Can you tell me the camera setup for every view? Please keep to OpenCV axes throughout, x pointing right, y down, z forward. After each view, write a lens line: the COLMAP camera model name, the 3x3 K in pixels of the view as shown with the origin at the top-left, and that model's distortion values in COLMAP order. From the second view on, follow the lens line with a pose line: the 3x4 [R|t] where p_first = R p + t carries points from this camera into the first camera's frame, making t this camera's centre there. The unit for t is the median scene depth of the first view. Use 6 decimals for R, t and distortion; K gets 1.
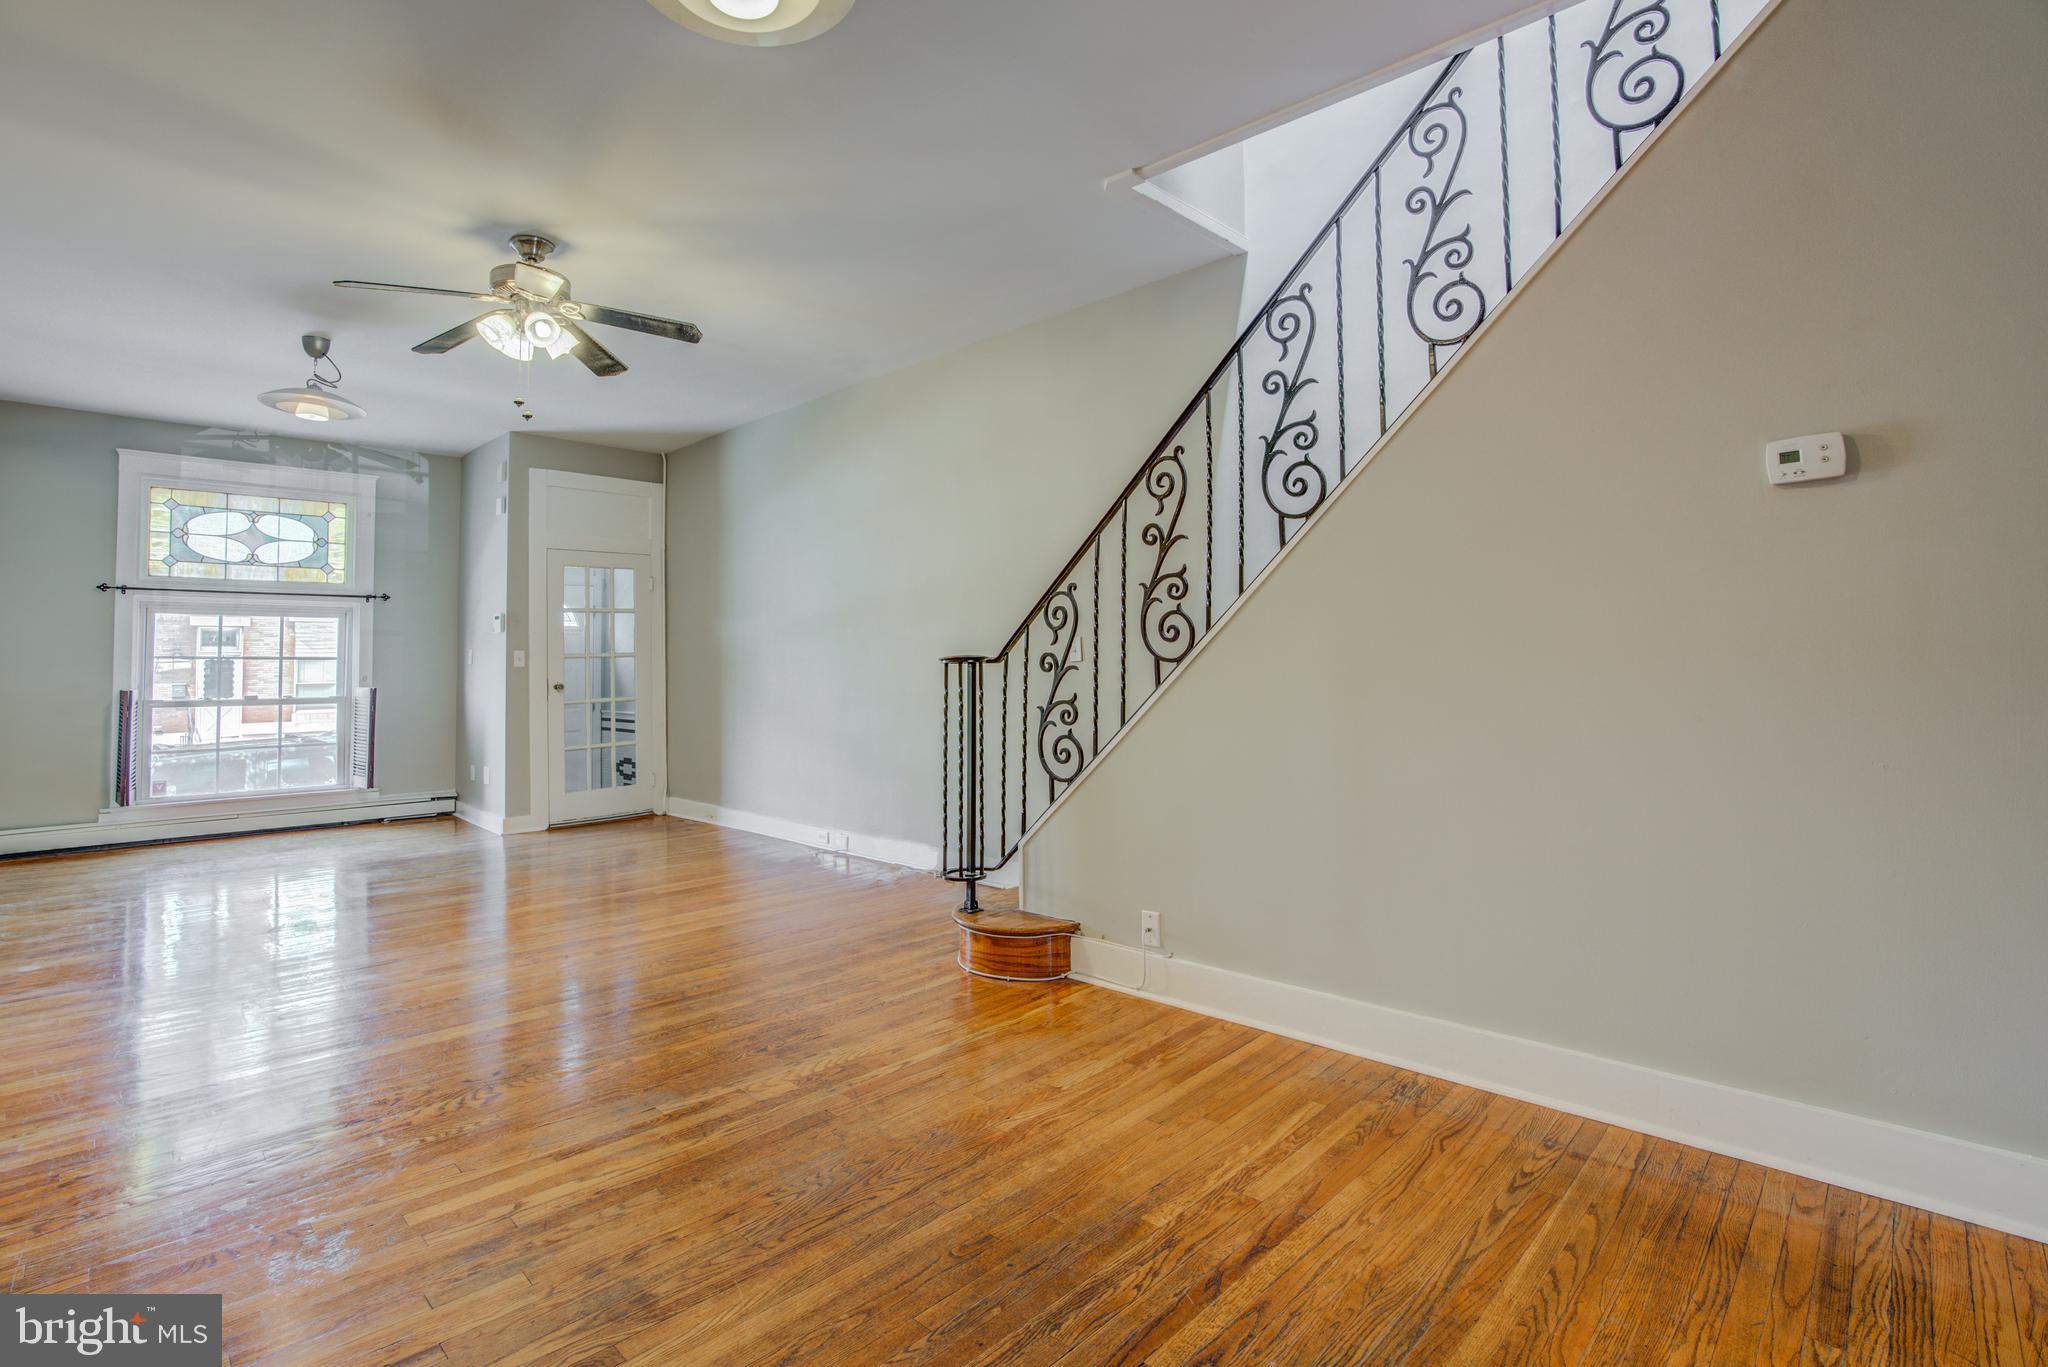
lens RADIAL K [[973.8, 0, 1025.7], [0, 973.8, 641.9], [0, 0, 1]] dist [-0.046795, 0.000005]
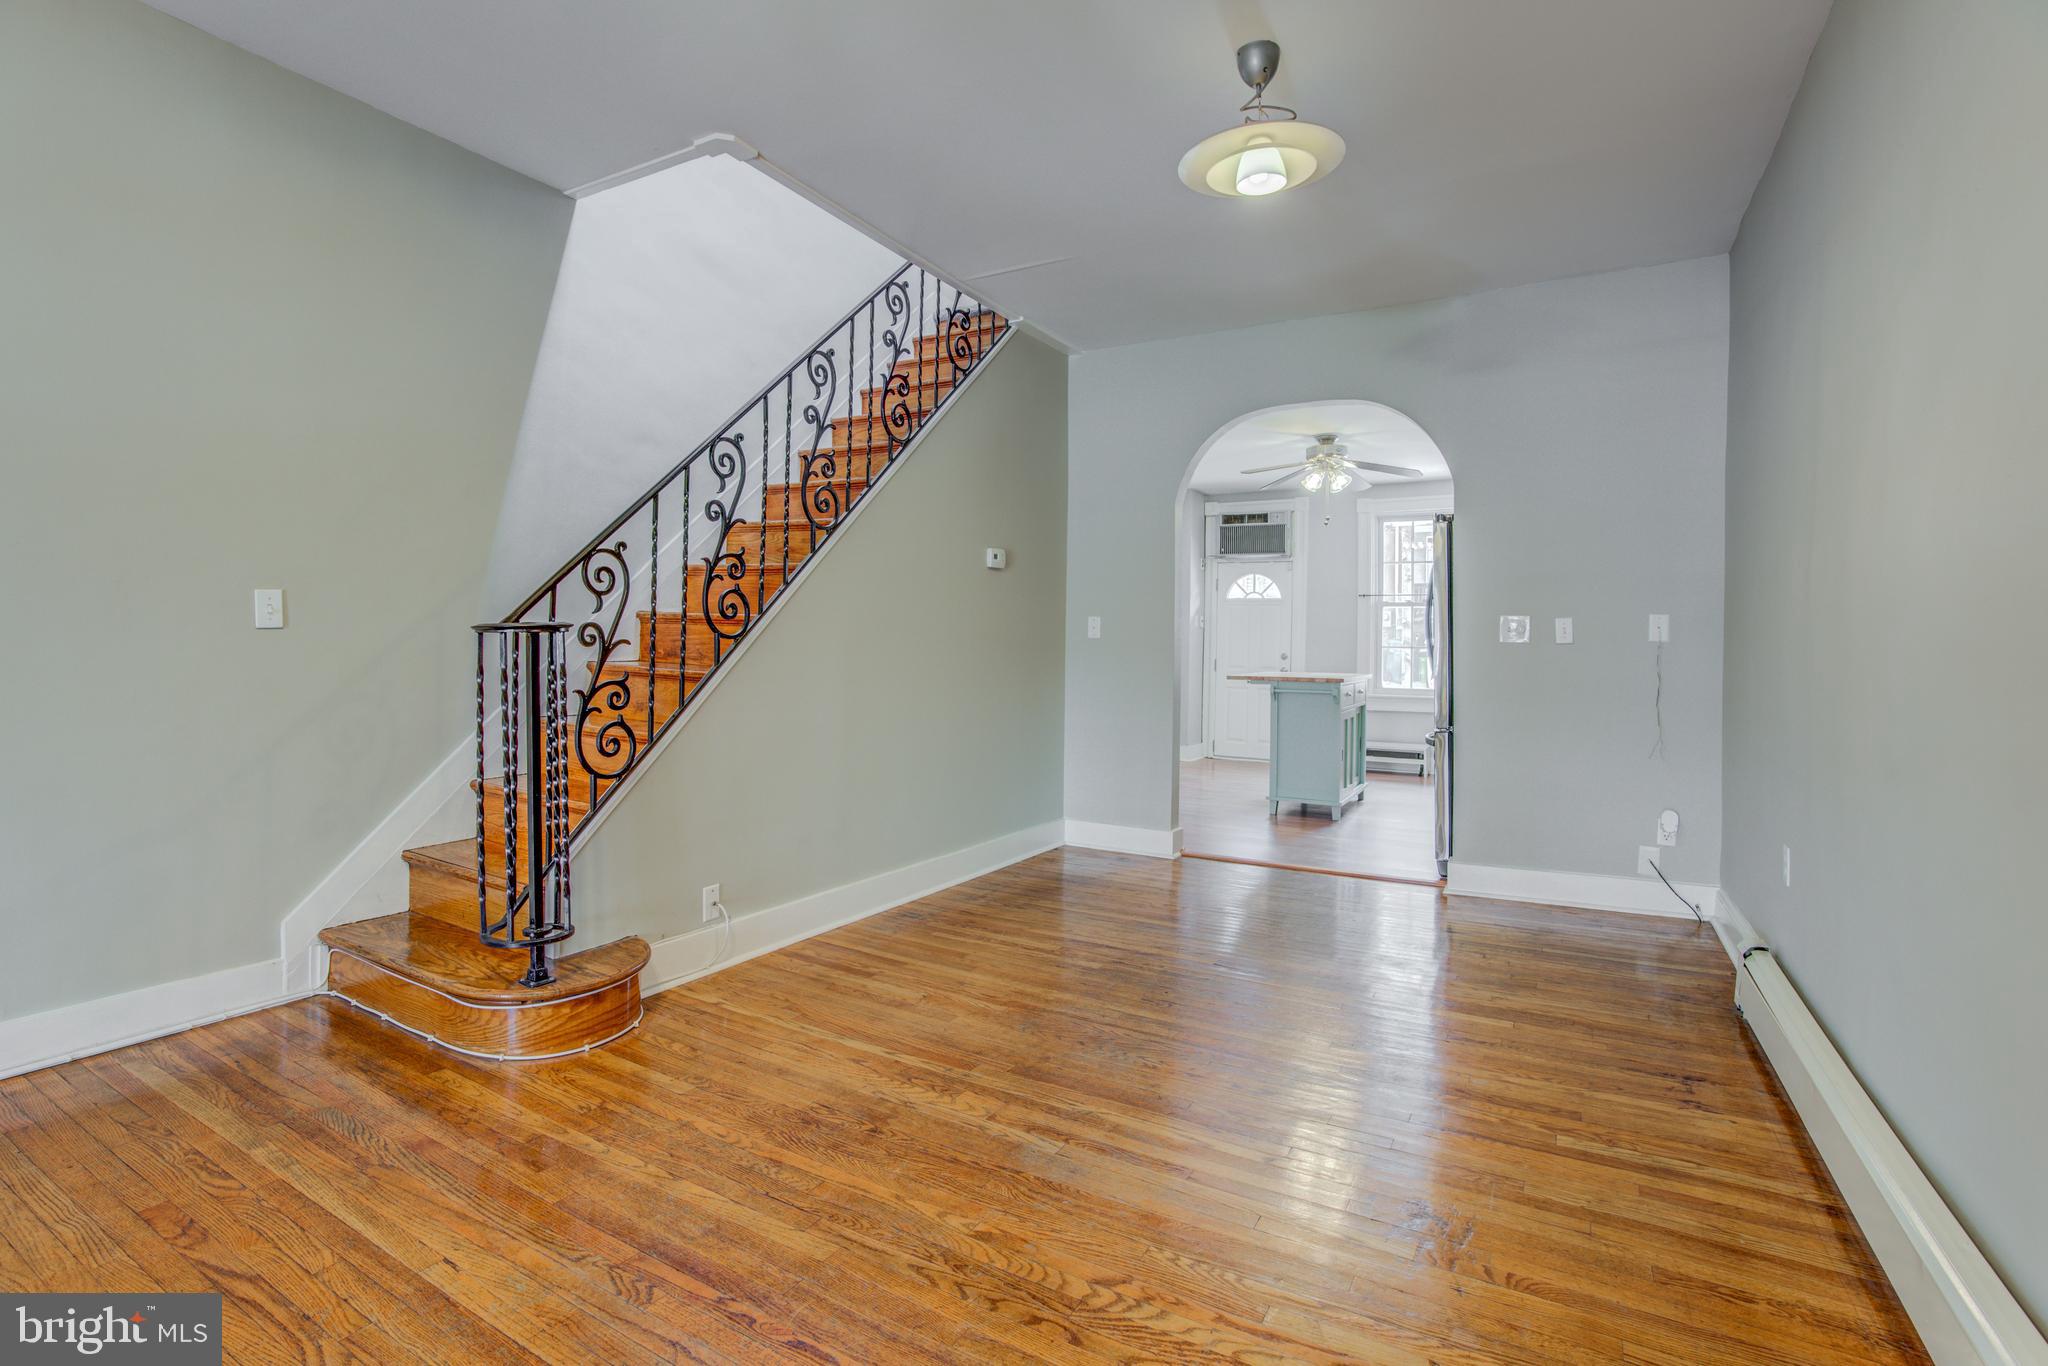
lens RADIAL K [[950.7, 0, 1016.6], [0, 950.7, 635.6], [0, 0, 1]] dist [-0.046400, 0.000373]
pose [[-0.225094, 0.015262, 0.974218, -1.092460], [-0.037635, 0.998995, -0.024346, 0.037477], [-0.973610, -0.042145, -0.224293, 1.120726]]
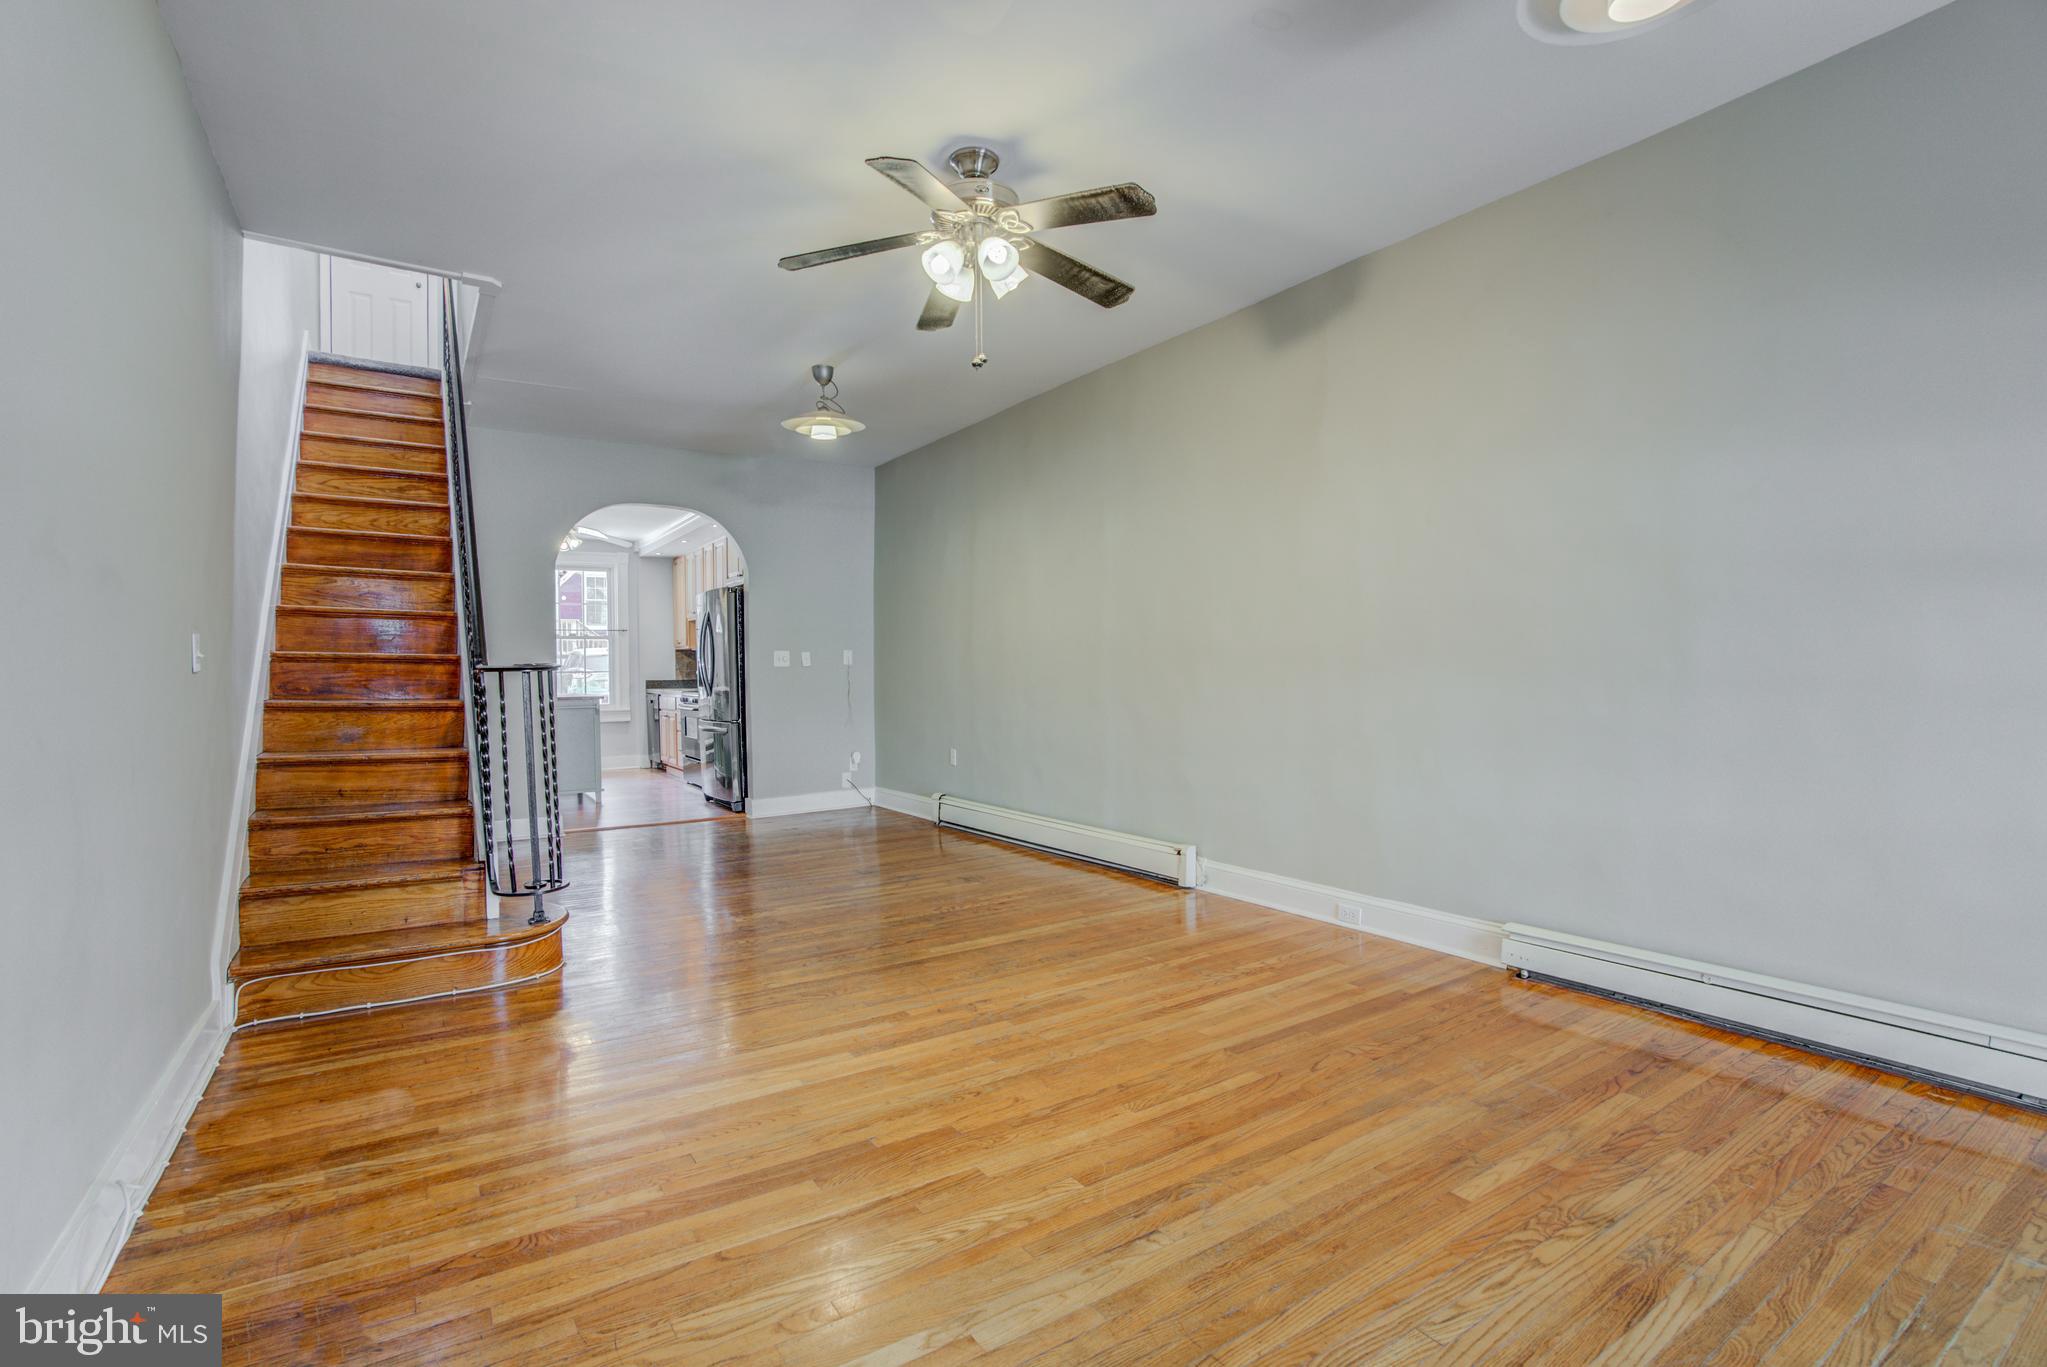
lens RADIAL K [[951.9, 0, 992.3], [0, 951.9, 682.4], [0, 0, 1]] dist [-0.044870, 0.000439]
pose [[-0.969151, 0.018673, 0.245760, -1.008810], [0.015783, 0.999781, -0.013723, 0.074462], [-0.245963, -0.009421, -0.969233, 2.530714]]
